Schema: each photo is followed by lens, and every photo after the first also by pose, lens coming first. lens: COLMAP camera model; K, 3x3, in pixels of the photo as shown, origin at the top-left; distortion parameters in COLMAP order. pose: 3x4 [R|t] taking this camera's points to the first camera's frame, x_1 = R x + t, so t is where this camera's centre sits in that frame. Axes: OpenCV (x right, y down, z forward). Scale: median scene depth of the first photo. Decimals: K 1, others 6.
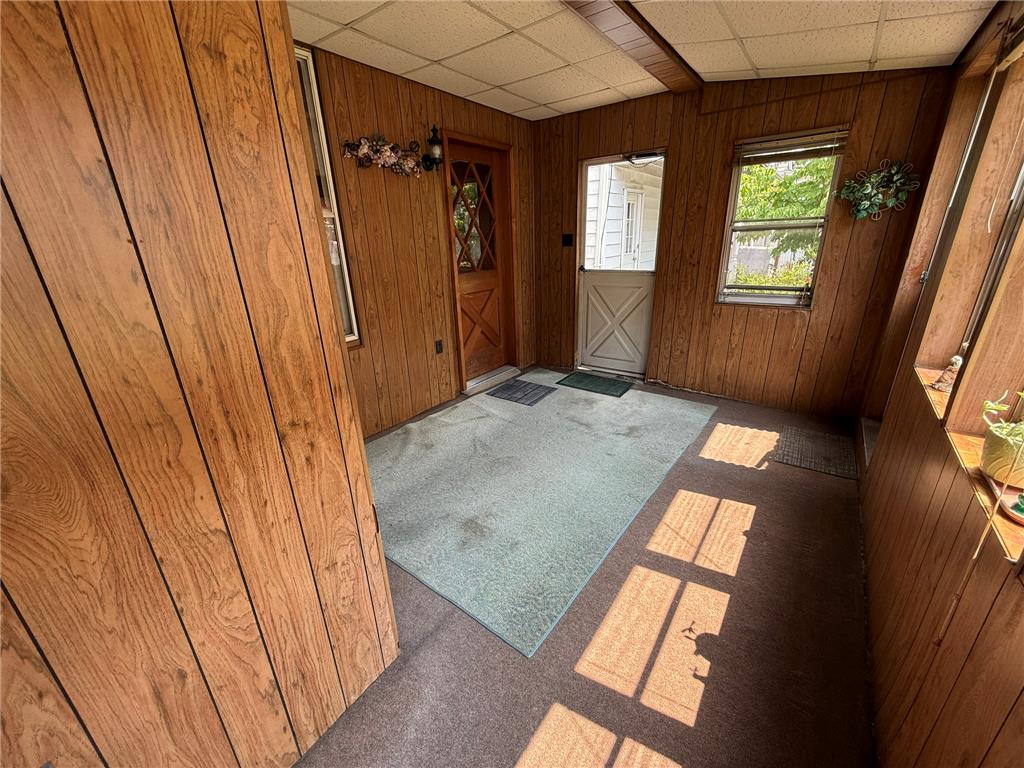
lens RADIAL K [[407.9, 0, 508.1], [0, 407.9, 384.5], [0, 0, 1]] dist [-0.001478, 0.000151]
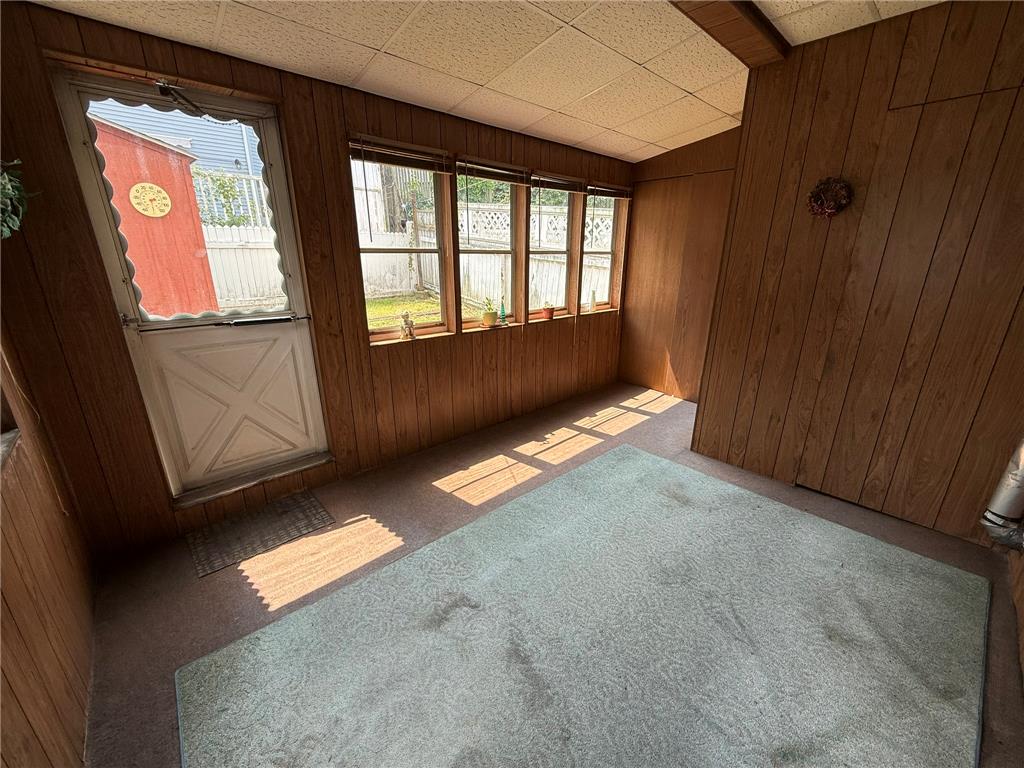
lens RADIAL K [[407.9, 0, 511.0], [0, 407.9, 381.8], [0, 0, 1]] dist [-0.001478, 0.000151]
pose [[-0.983358, -0.026845, 0.179686, 0.180400], [0.087975, 0.794980, 0.600223, -0.629680], [-0.158960, 0.606042, -0.779388, 1.725467]]
